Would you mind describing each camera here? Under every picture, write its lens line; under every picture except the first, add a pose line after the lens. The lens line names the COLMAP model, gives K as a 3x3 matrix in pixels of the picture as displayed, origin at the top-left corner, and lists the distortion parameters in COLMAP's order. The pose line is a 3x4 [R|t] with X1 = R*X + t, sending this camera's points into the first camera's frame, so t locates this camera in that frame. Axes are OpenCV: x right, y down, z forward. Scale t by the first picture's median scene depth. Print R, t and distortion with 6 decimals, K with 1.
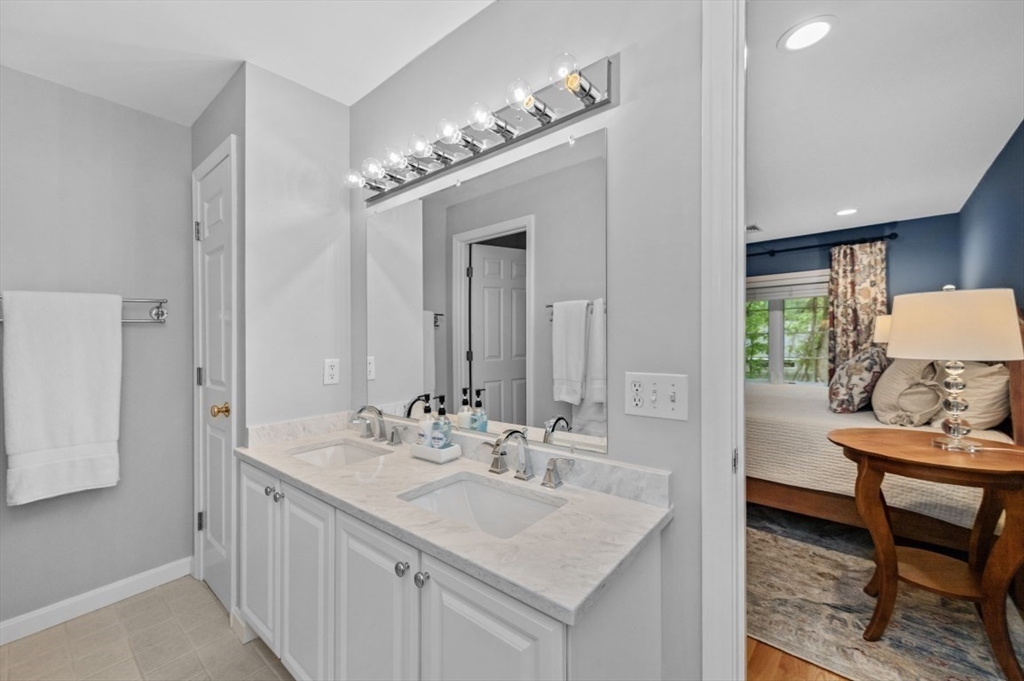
lens RADIAL K [[404.8, 0, 493.6], [0, 404.8, 341.0], [0, 0, 1]] dist [0.000328, 0.000115]
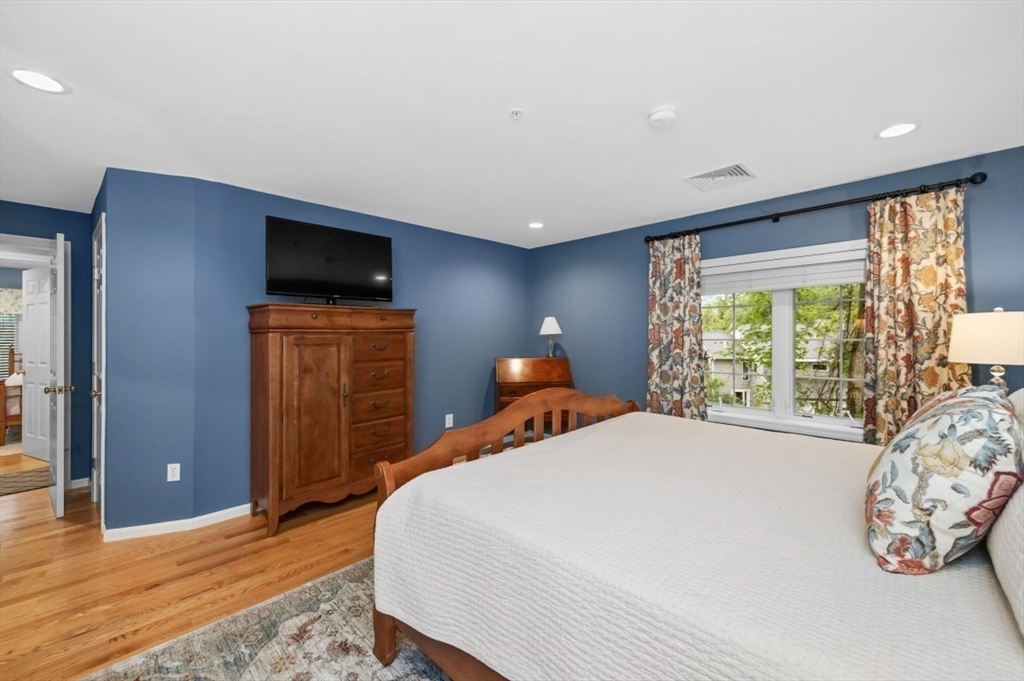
lens RADIAL K [[399.7, 0, 508.2], [0, 399.7, 333.0], [0, 0, 1]] dist [-0.001589, 0.000129]
pose [[0.999252, 0.007460, -0.037942, 0.318757], [-0.007847, 0.999919, -0.010065, -0.023364], [0.037864, 0.010355, 0.999229, 0.385240]]
